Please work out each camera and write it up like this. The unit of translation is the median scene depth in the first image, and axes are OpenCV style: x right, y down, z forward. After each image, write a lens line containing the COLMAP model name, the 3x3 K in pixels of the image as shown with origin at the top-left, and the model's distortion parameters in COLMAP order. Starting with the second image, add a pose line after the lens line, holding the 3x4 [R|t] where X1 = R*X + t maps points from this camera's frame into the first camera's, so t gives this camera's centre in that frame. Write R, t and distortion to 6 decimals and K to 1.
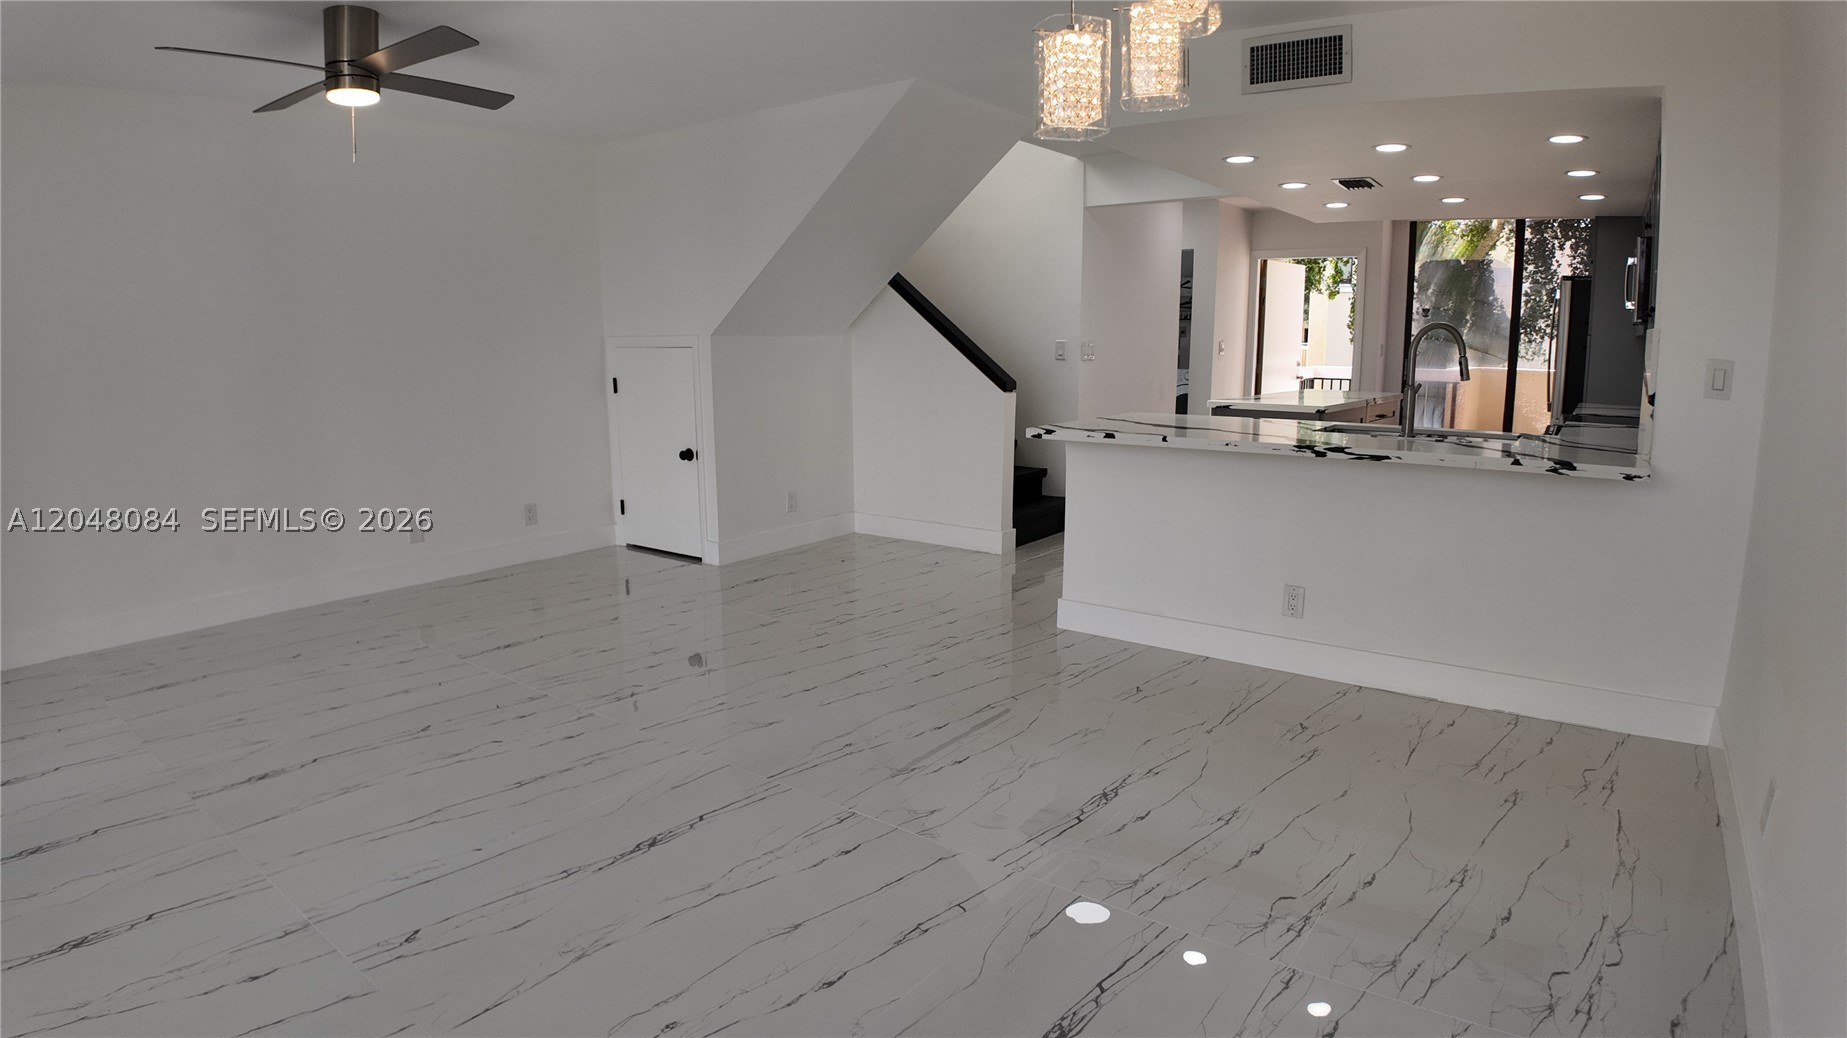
lens RADIAL K [[978.1, 0, 929.7], [0, 978.1, 514.4], [0, 0, 1]] dist [-0.073117, -0.034617]
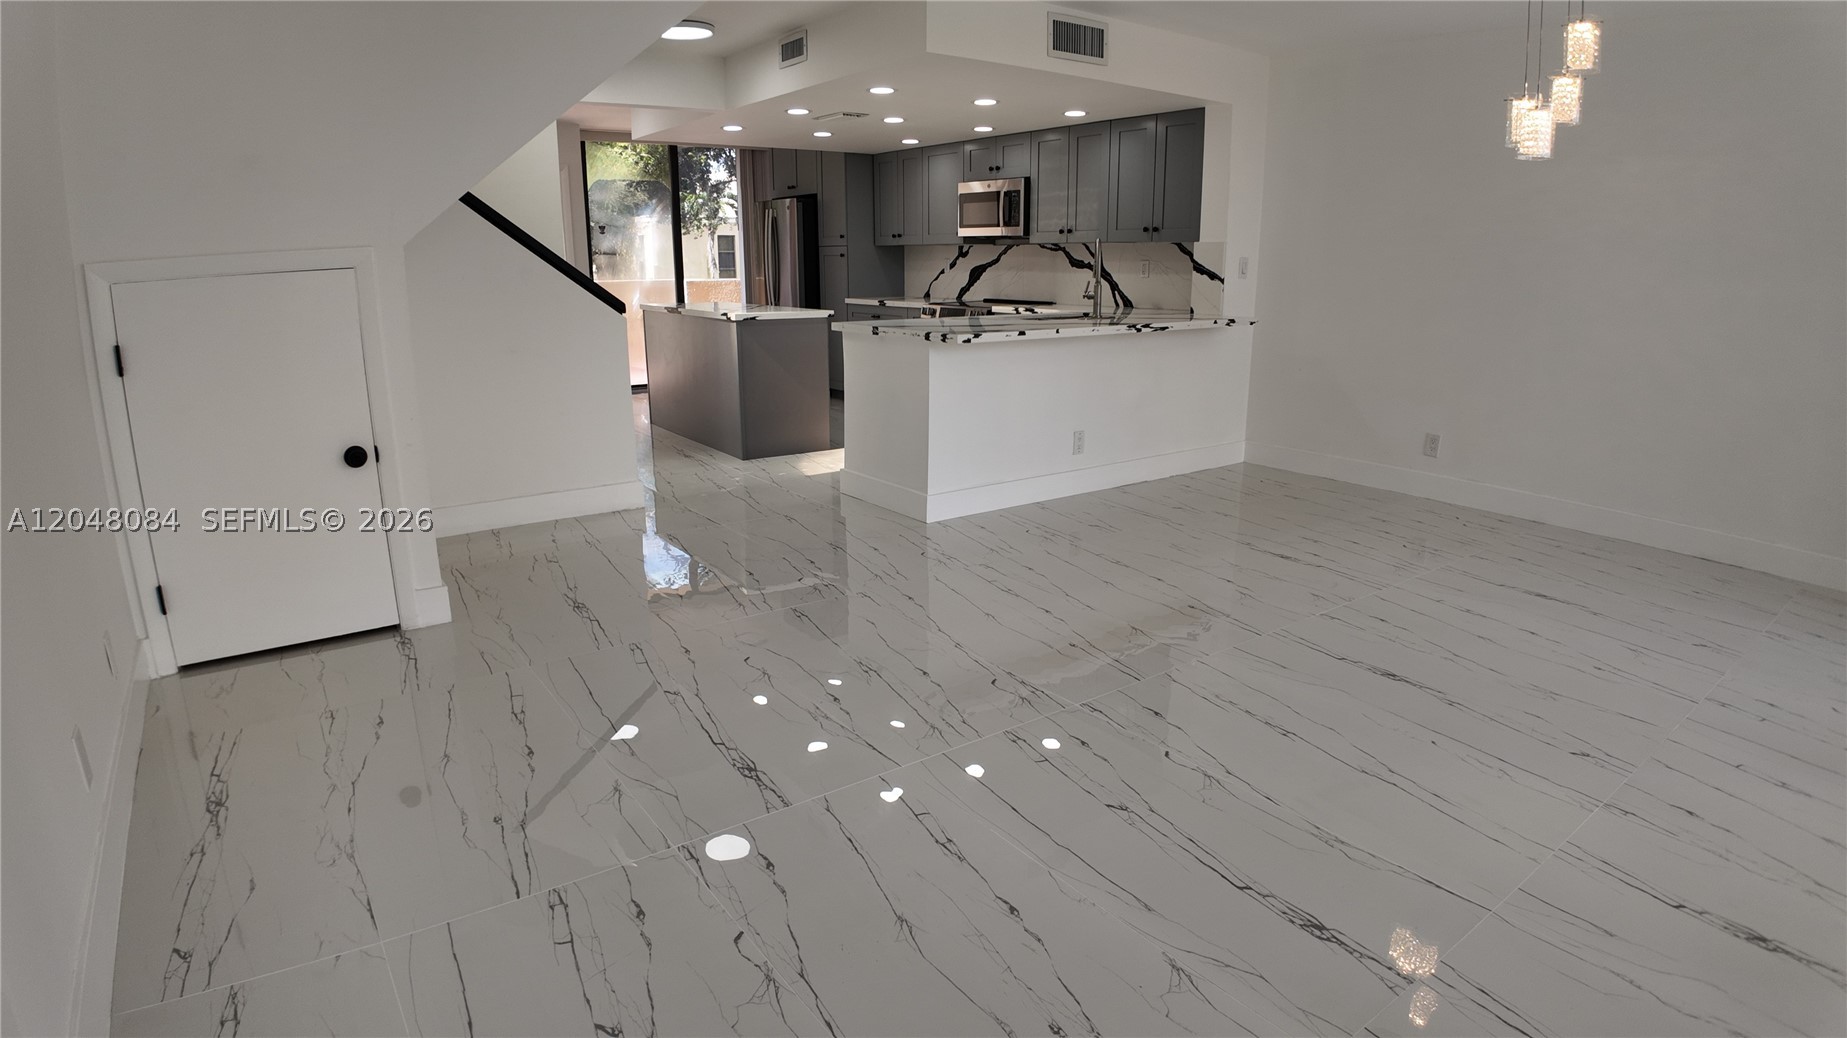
lens RADIAL K [[978.1, 0, 929.7], [0, 978.1, 514.4], [0, 0, 1]] dist [-0.073117, -0.034617]
pose [[0.302147, -0.240068, 0.922537, -0.966806], [0.170548, 0.965768, 0.195460, -0.116035], [-0.937881, 0.098279, 0.332747, 0.720054]]
